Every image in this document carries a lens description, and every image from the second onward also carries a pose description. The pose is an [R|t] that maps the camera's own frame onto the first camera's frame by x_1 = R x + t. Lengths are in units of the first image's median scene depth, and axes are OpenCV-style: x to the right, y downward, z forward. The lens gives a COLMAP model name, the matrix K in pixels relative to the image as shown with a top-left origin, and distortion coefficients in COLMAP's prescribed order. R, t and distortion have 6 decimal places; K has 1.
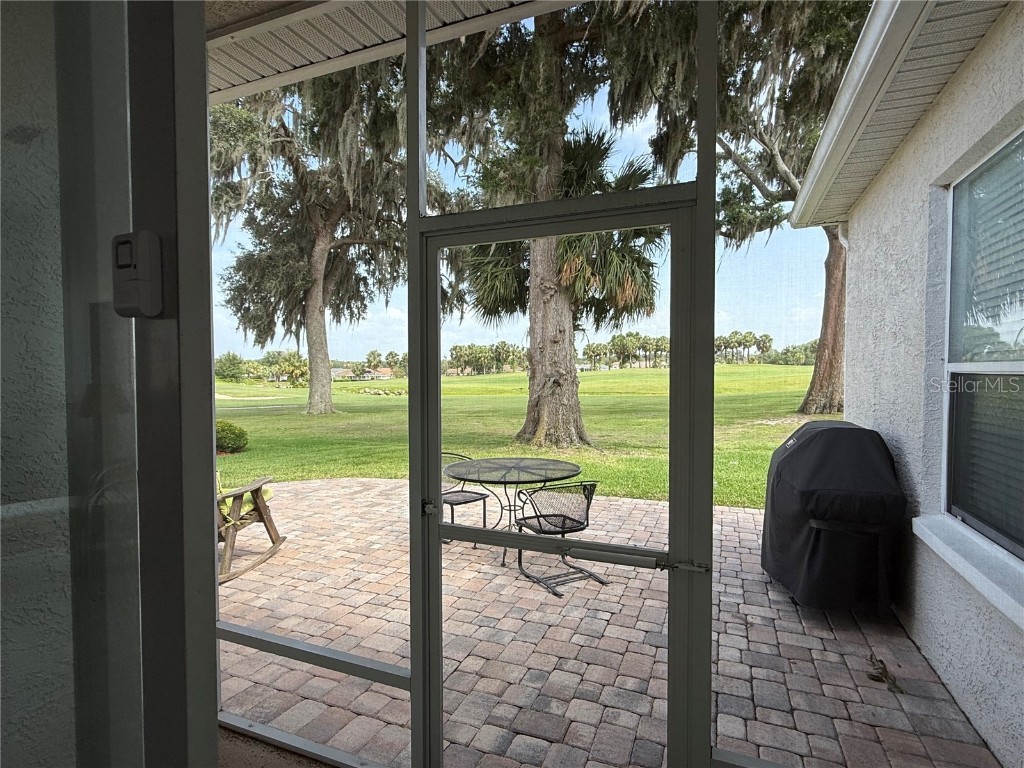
lens RADIAL K [[516.4, 0, 511.1], [0, 516.4, 385.2], [0, 0, 1]] dist [0.001445, -0.000369]
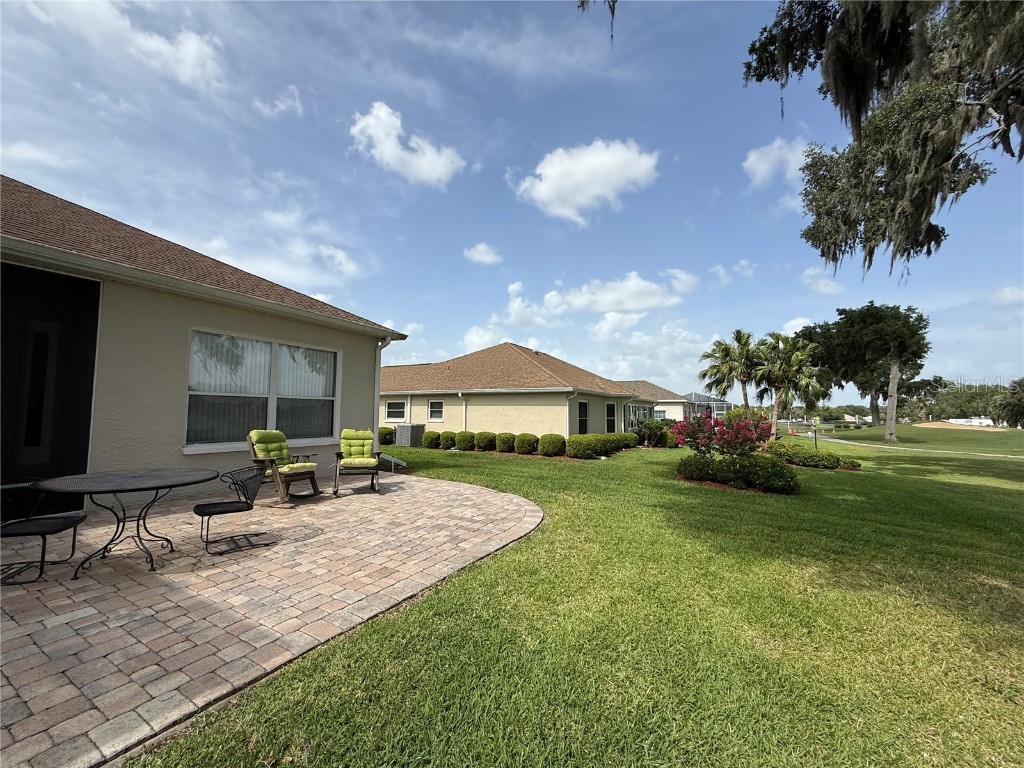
lens RADIAL K [[406.8, 0, 508.5], [0, 406.8, 383.8], [0, 0, 1]] dist [-0.000469, 0.000039]
pose [[-0.124366, -0.066422, -0.990011, 0.122772], [-0.037503, 0.997359, -0.062204, 0.000340], [0.991527, 0.029392, -0.126528, 0.317135]]
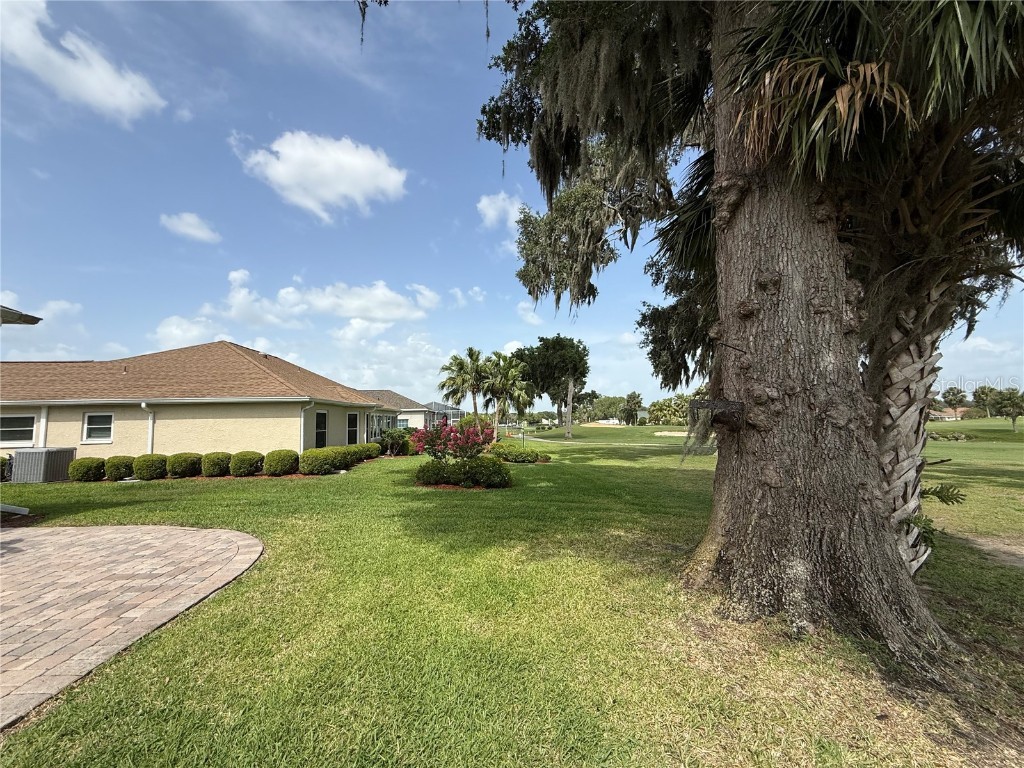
lens RADIAL K [[406.8, 0, 508.5], [0, 406.8, 383.8], [0, 0, 1]] dist [-0.000469, 0.000039]
pose [[0.463218, -0.083335, -0.882318, 0.121025], [-0.008453, 0.995109, -0.098426, -0.000955], [0.886204, 0.053051, 0.460247, 0.319970]]
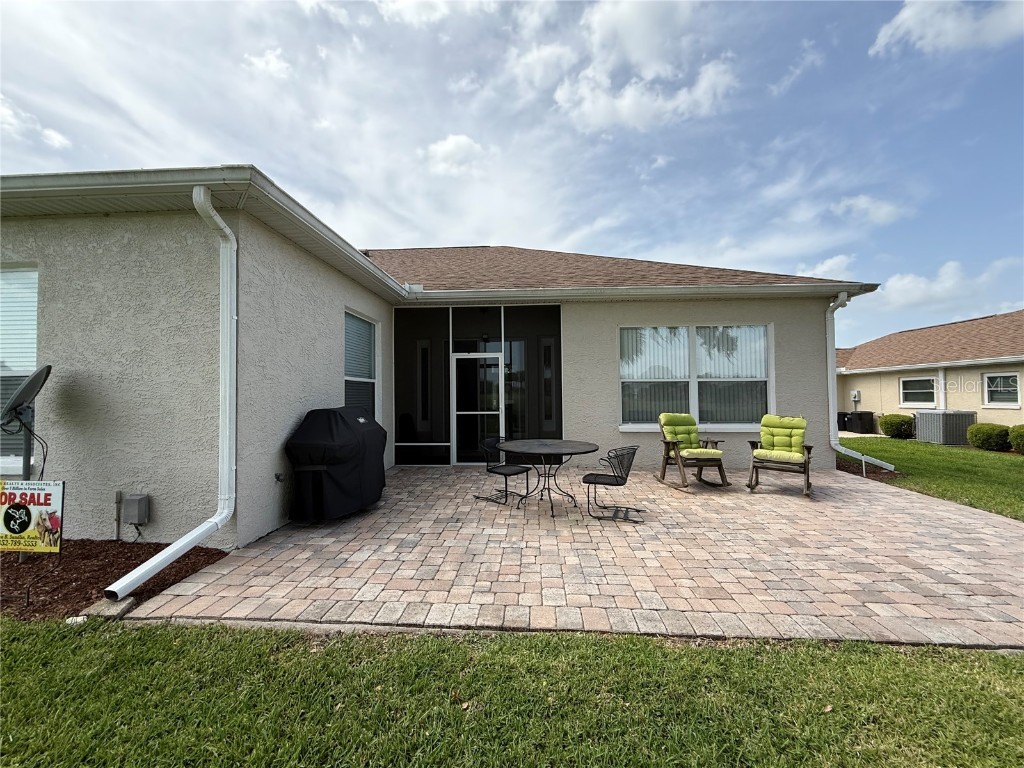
lens RADIAL K [[406.8, 0, 508.5], [0, 406.8, 383.8], [0, 0, 1]] dist [-0.000469, 0.000039]
pose [[-0.945584, 0.001451, -0.325376, 0.077291], [0.001617, 0.999999, -0.000237, 0.000078], [0.325375, -0.000751, -0.945585, 0.345539]]
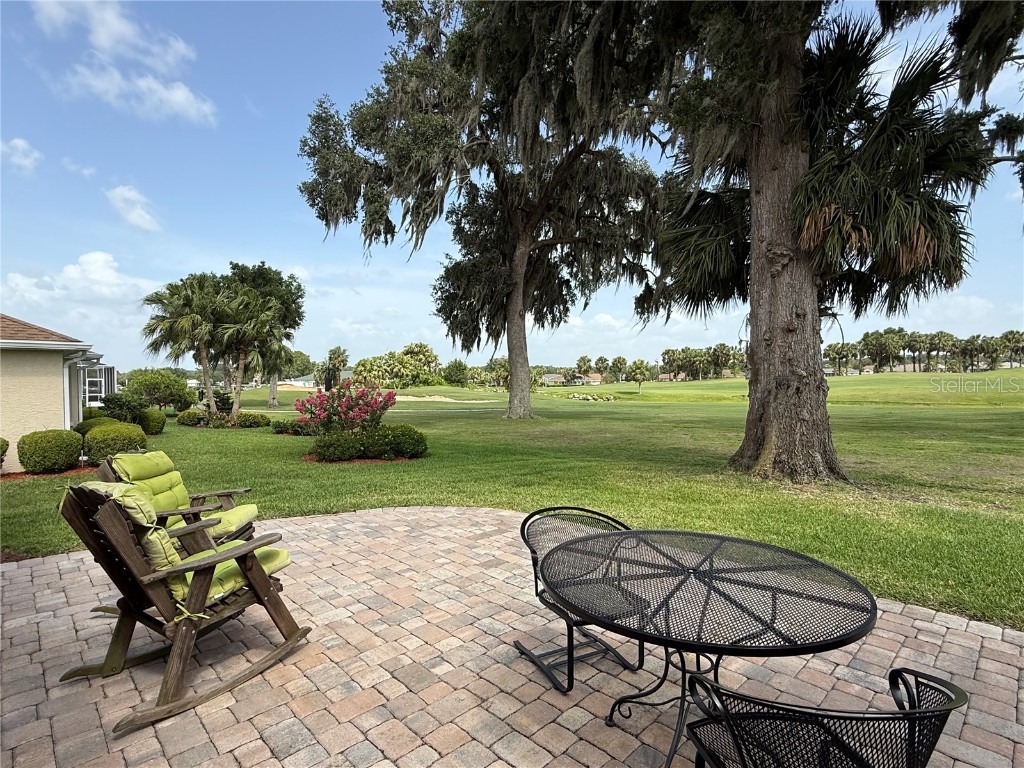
lens RADIAL K [[516.4, 0, 511.1], [0, 516.4, 385.2], [0, 0, 1]] dist [0.001445, -0.000369]
pose [[0.919369, 0.004575, -0.393371, 0.006091], [-0.008907, 0.999918, -0.009189, 0.000338], [0.393296, 0.011951, 0.919334, 0.091467]]
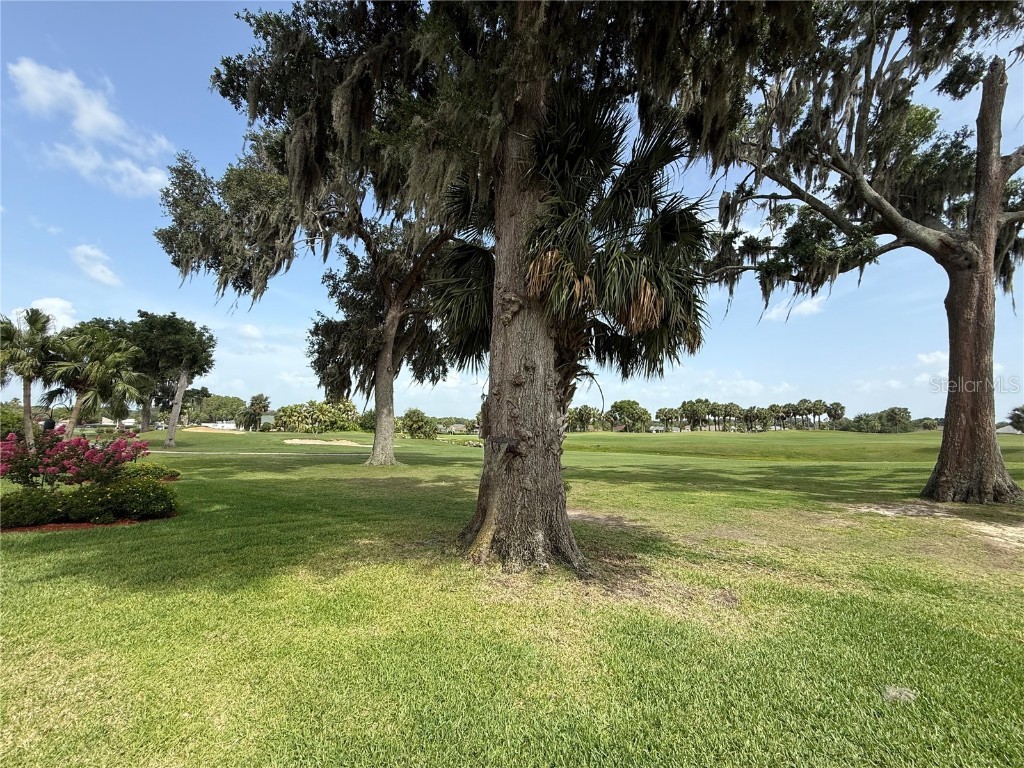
lens RADIAL K [[406.8, 0, 508.5], [0, 406.8, 383.8], [0, 0, 1]] dist [-0.000469, 0.000039]
pose [[0.976326, 0.004481, -0.216260, 0.082219], [-0.034308, 0.990337, -0.134369, -0.008366], [0.213568, 0.138607, 0.967045, 0.236972]]
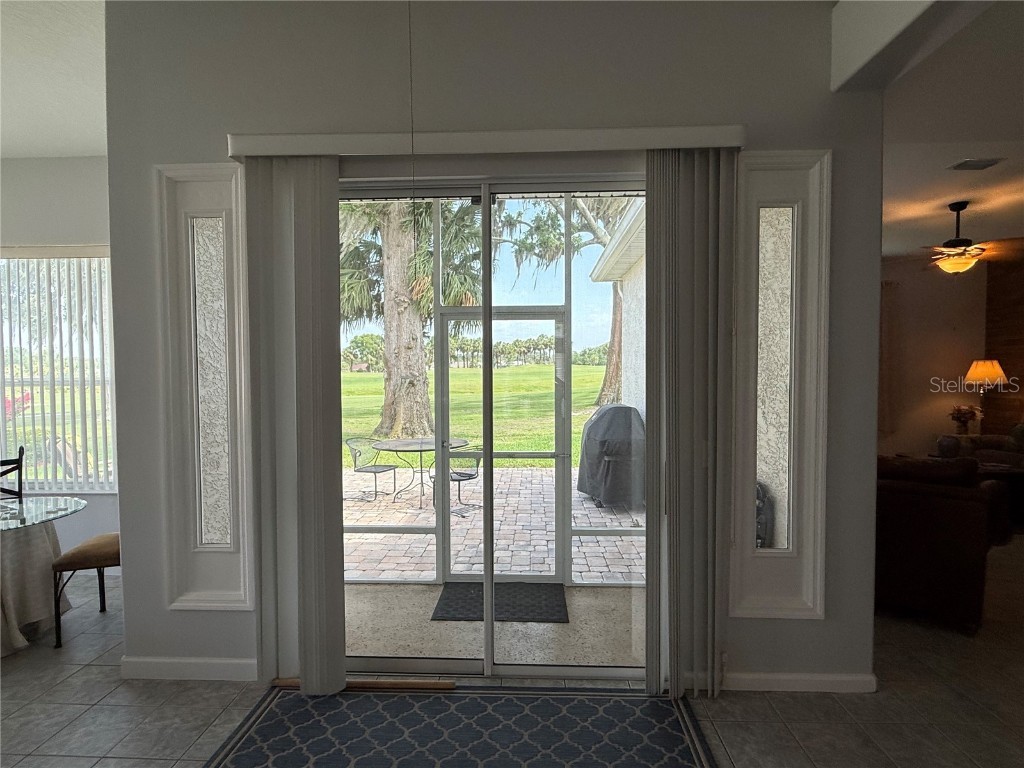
lens RADIAL K [[516.4, 0, 511.1], [0, 516.4, 385.2], [0, 0, 1]] dist [0.001445, -0.000369]
pose [[0.939585, -0.013250, 0.342058, -0.043632], [0.013153, 0.999910, 0.002605, -0.000200], [-0.342062, 0.002052, 0.939675, -0.074539]]
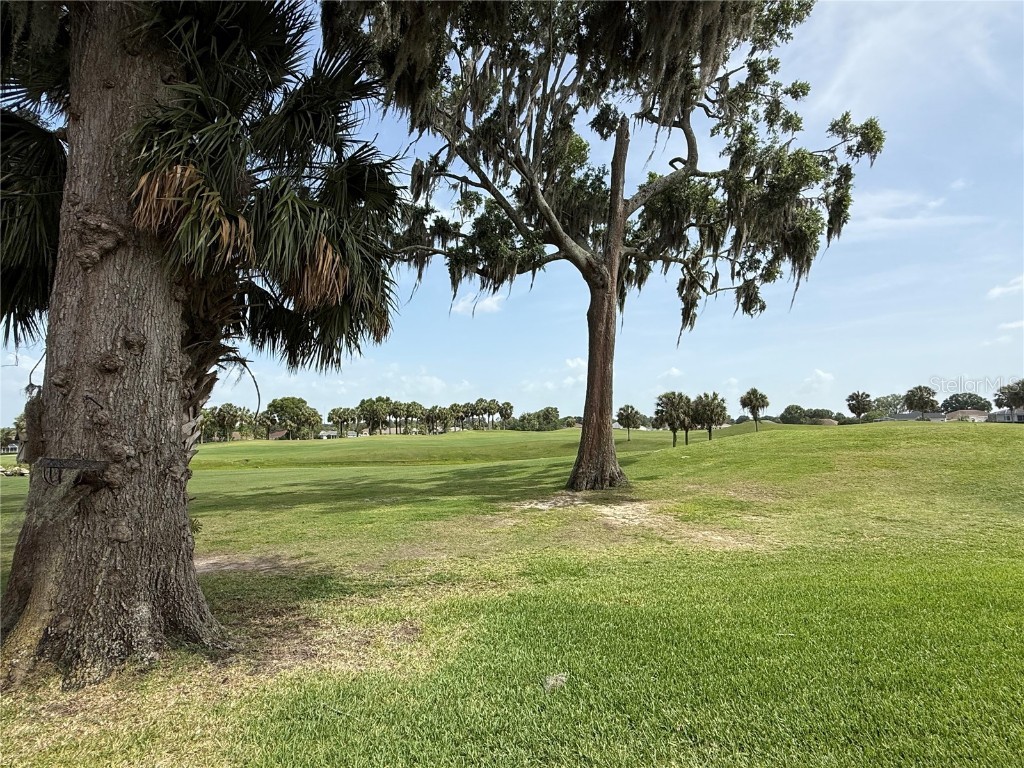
lens RADIAL K [[517.8, 0, 509.0], [0, 517.8, 384.0], [0, 0, 1]] dist [0.001090, -0.000073]
pose [[0.893598, 0.038337, 0.447228, 0.080940], [0.020224, 0.991895, -0.125437, -0.009280], [-0.448412, 0.121135, 0.885581, 0.242590]]
